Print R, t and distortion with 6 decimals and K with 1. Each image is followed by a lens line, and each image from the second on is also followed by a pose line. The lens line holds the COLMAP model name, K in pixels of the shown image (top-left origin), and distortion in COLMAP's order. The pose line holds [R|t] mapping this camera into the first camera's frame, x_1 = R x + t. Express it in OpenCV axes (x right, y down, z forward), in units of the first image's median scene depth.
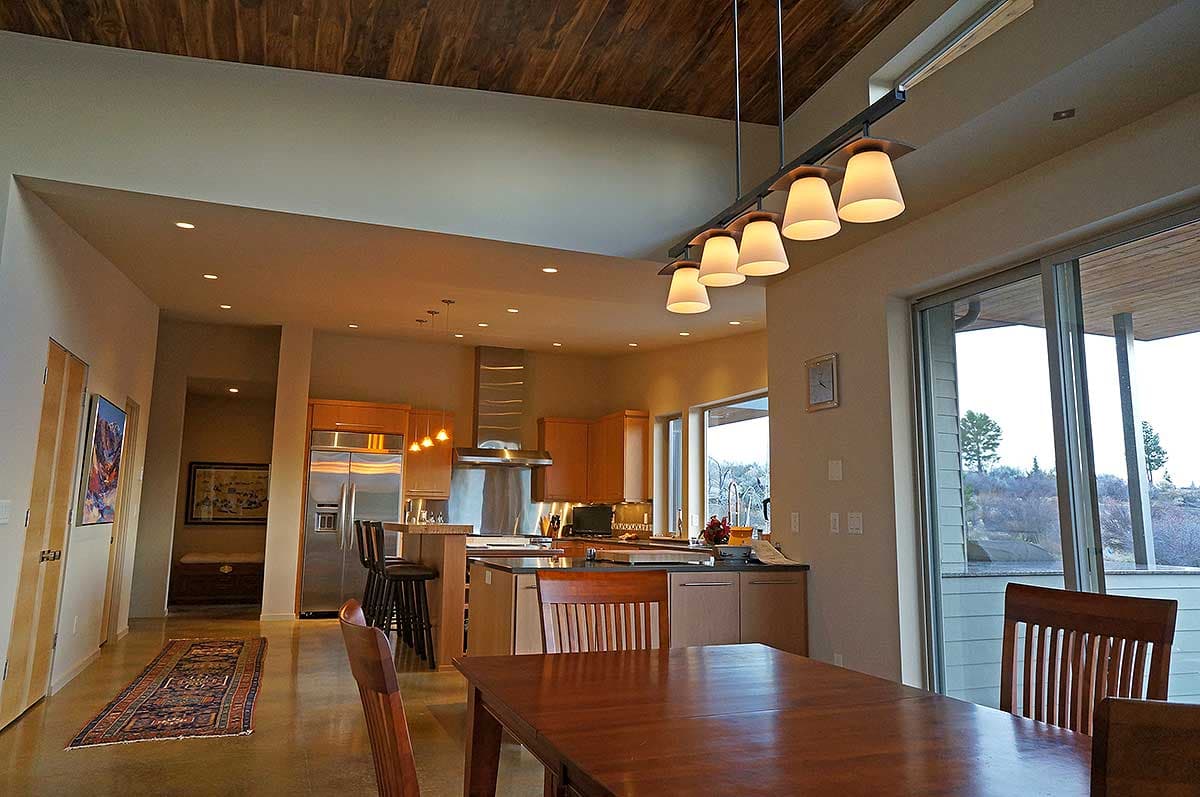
lens RADIAL K [[789.7, 0, 600.0], [0, 789.7, 398.5], [0, 0, 1]] dist [0.000575, 0.002806]
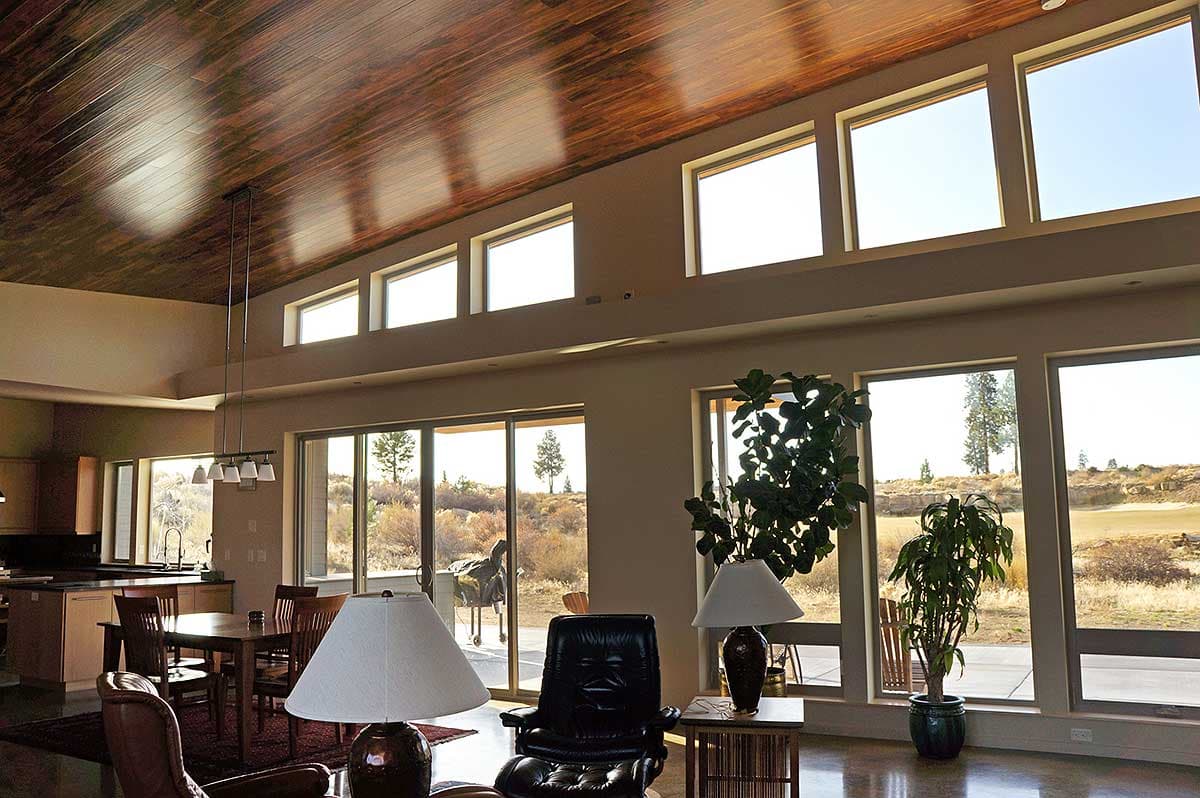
lens RADIAL K [[960.8, 0, 600.0], [0, 960.8, 399.0], [0, 0, 1]] dist [-0.172141, 0.146023]
pose [[0.802469, 0.050171, 0.594581, -0.181374], [-0.060763, 0.998150, -0.002216, -0.124739], [-0.593592, -0.034350, 0.804033, -0.605306]]
